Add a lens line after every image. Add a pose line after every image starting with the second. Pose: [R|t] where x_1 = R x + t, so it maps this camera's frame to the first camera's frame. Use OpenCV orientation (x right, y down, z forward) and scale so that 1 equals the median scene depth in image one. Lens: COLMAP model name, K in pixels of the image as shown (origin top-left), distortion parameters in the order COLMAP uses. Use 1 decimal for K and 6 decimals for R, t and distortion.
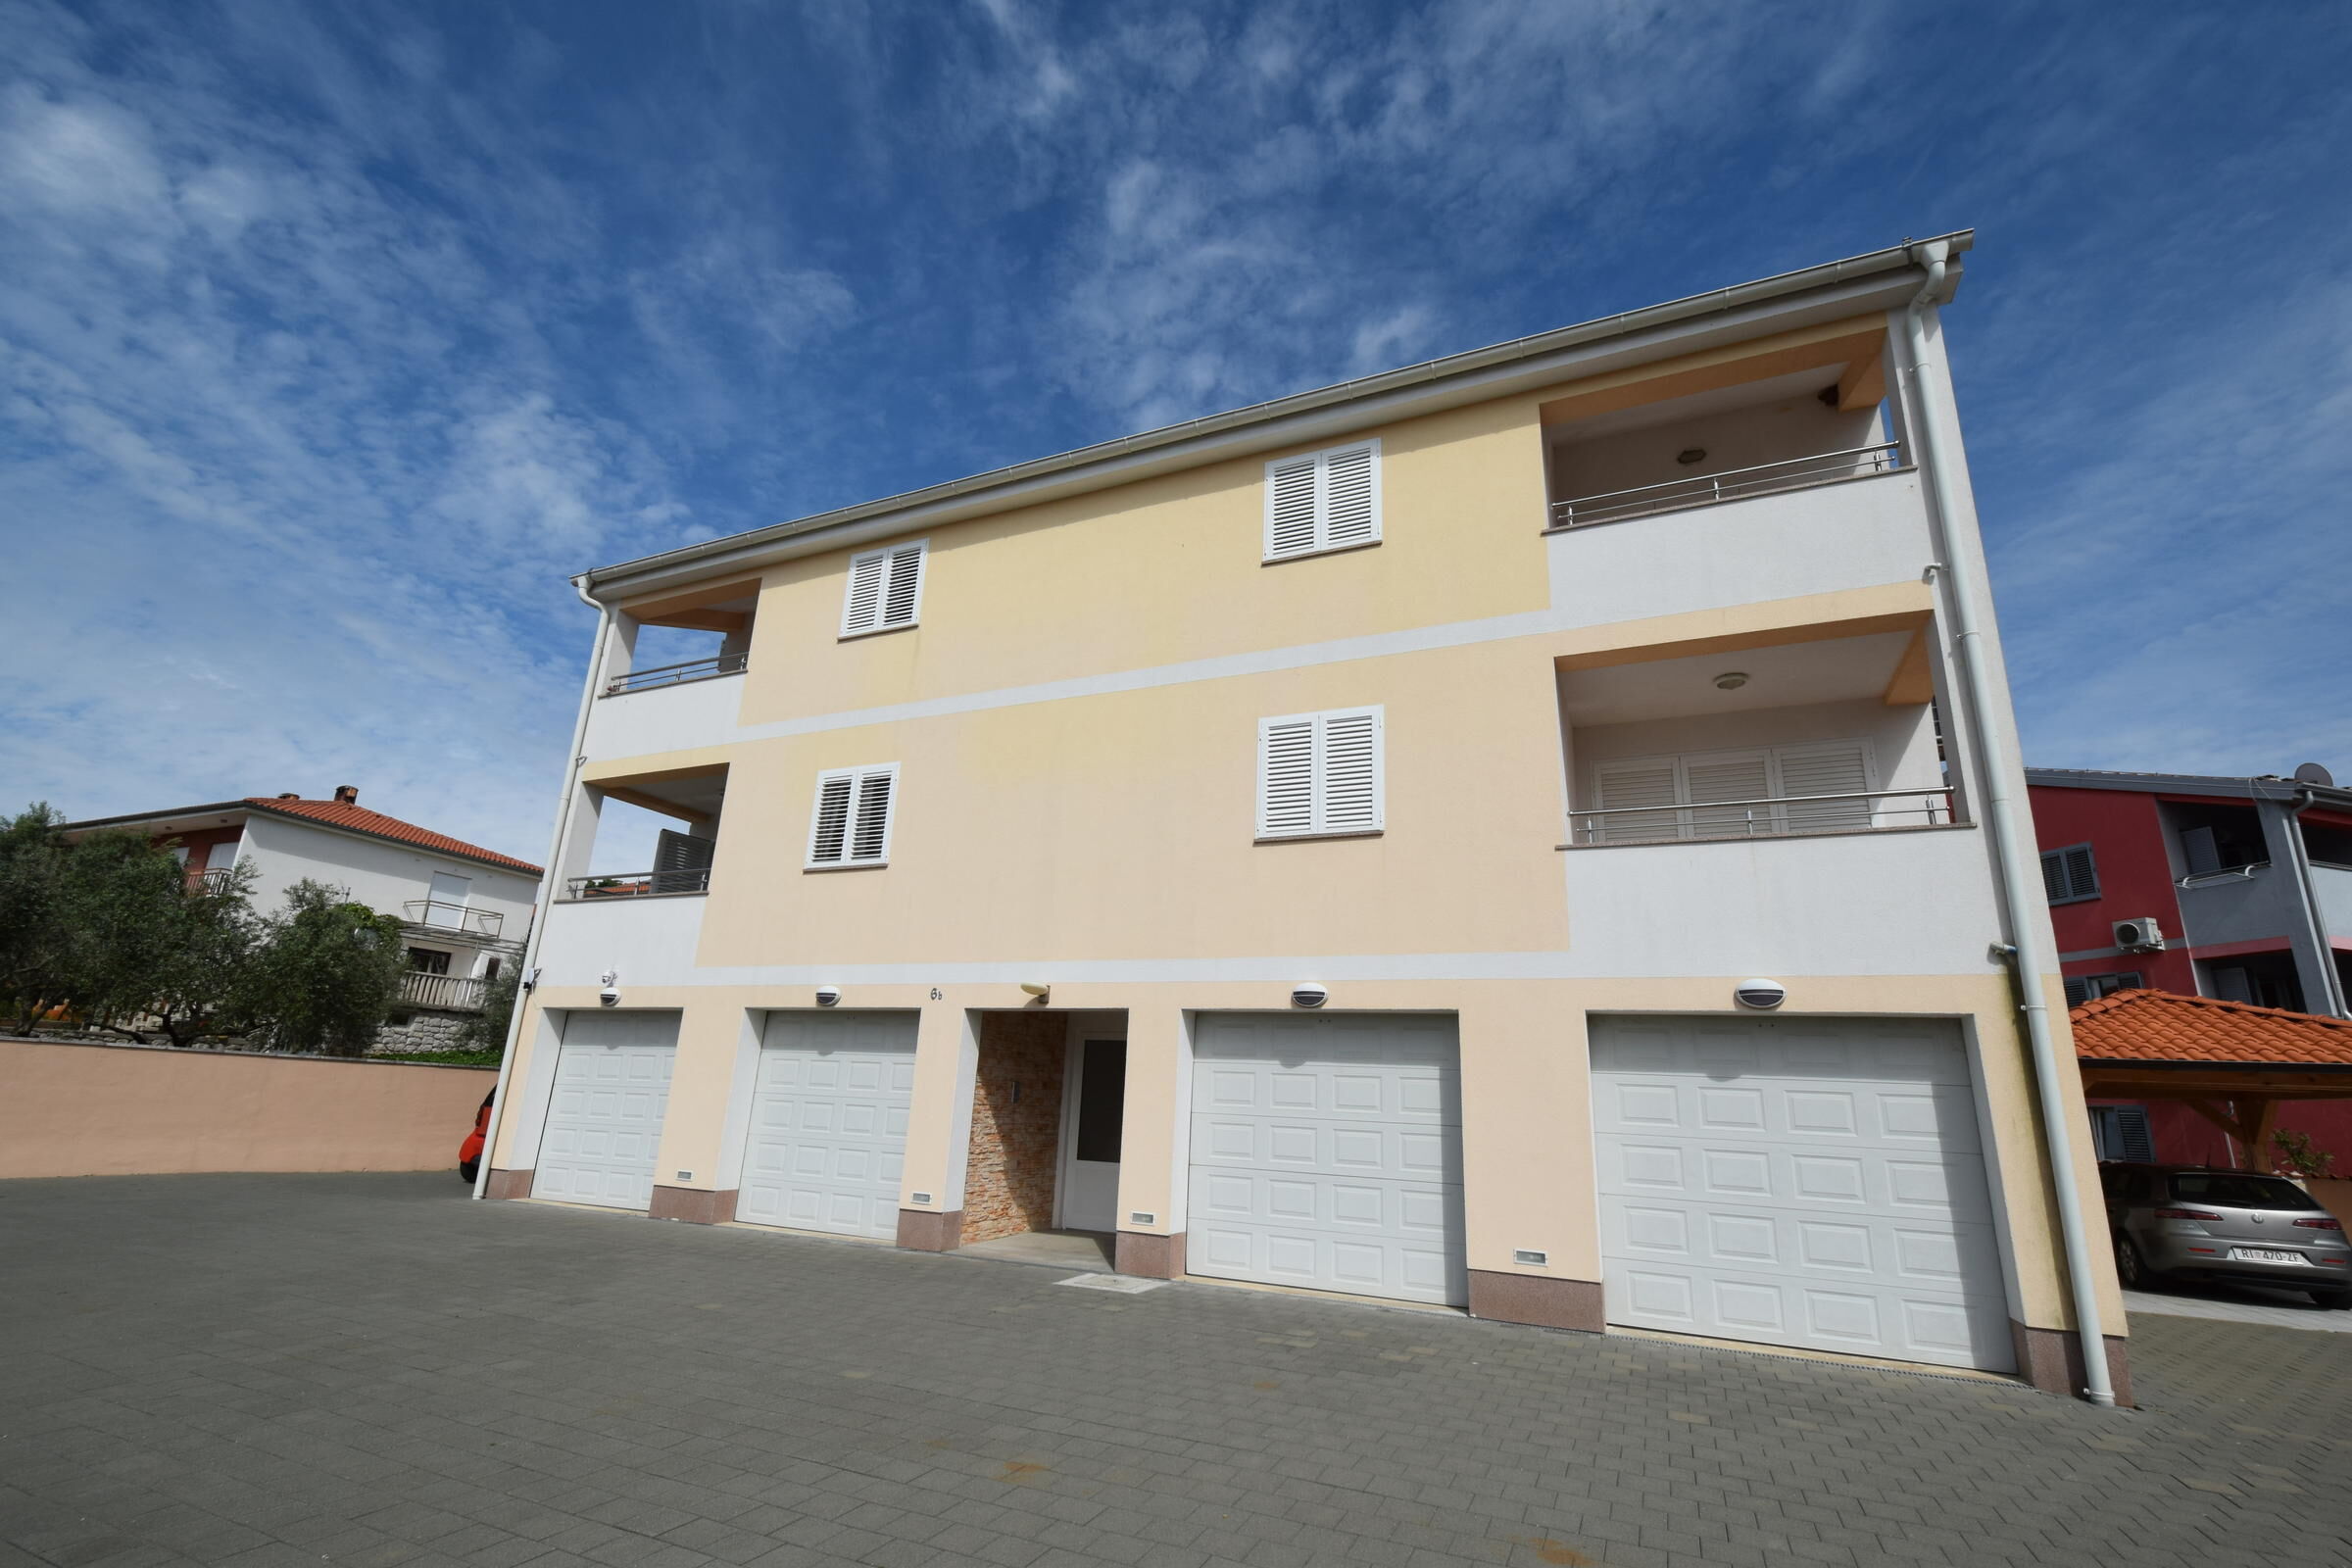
lens RADIAL K [[1033.6, 0, 1204.7], [0, 1033.6, 753.1], [0, 0, 1]] dist [0.005408, -0.005470]
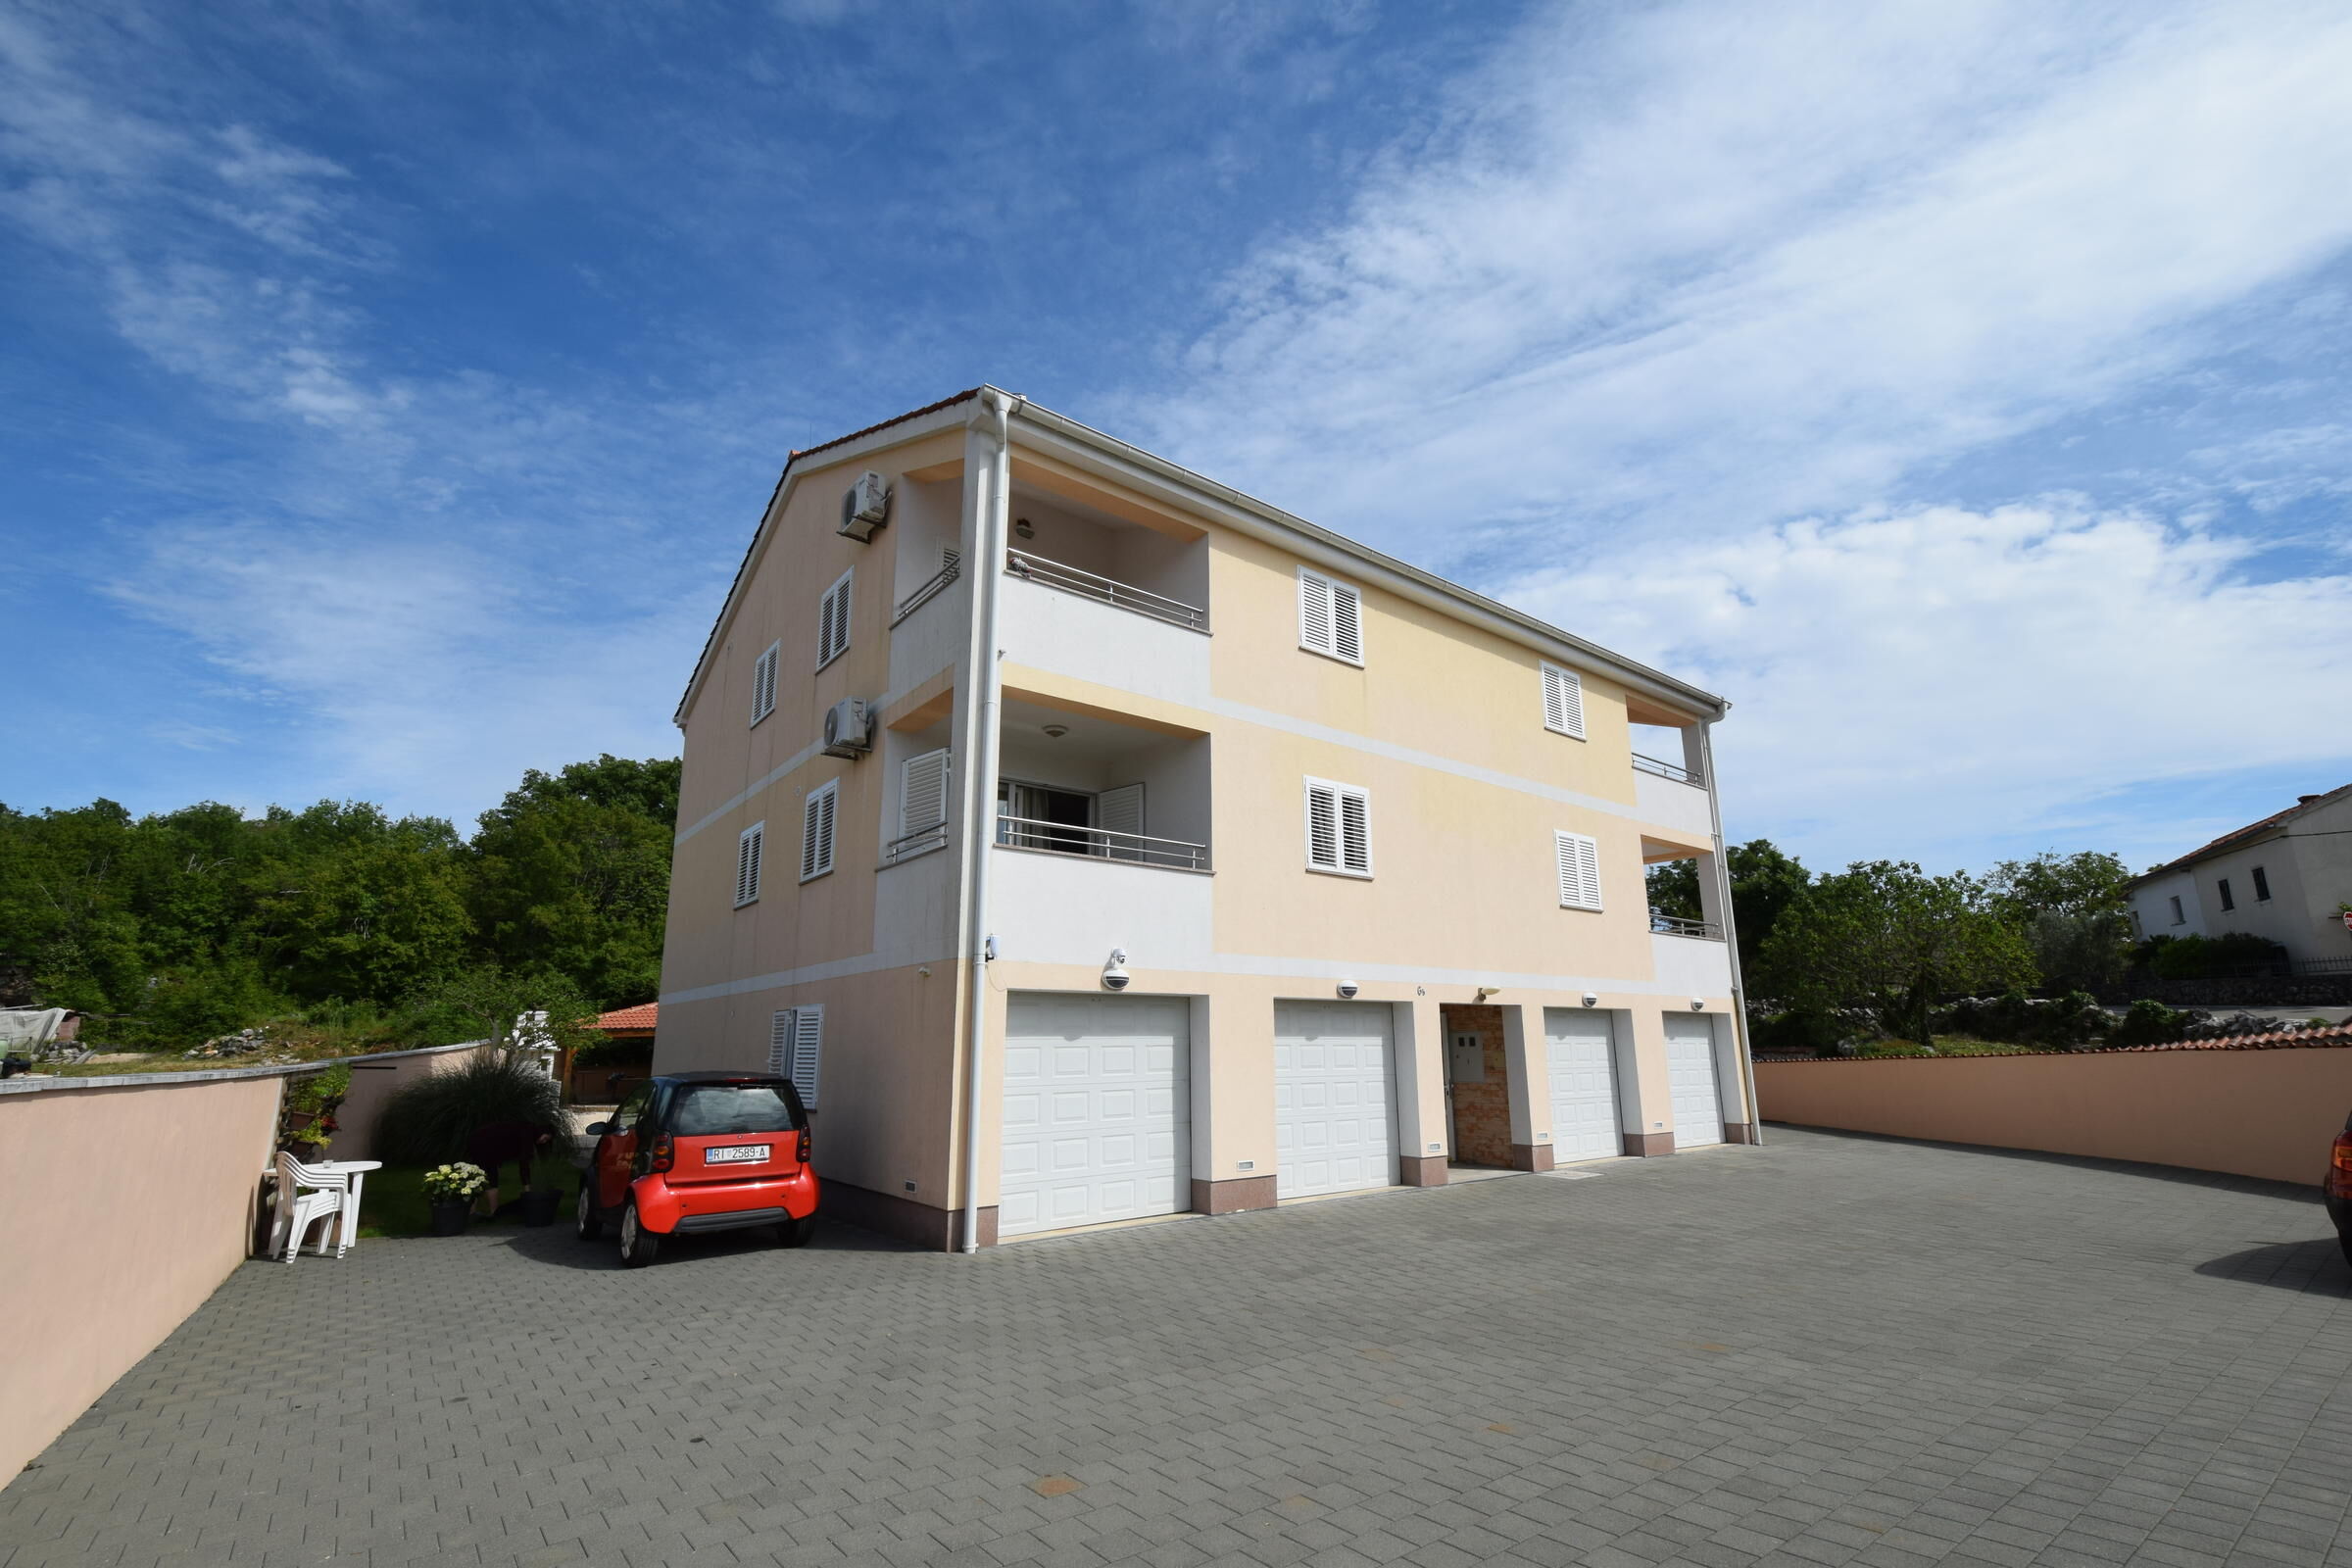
lens RADIAL K [[1033.6, 0, 1183.9], [0, 1033.6, 796.9], [0, 0, 1]] dist [0.005408, -0.005470]
pose [[0.454284, 0.178728, 0.872744, -1.381241], [-0.245719, 0.966804, -0.070088, 0.147203], [-0.856299, -0.182610, 0.483120, 0.612037]]
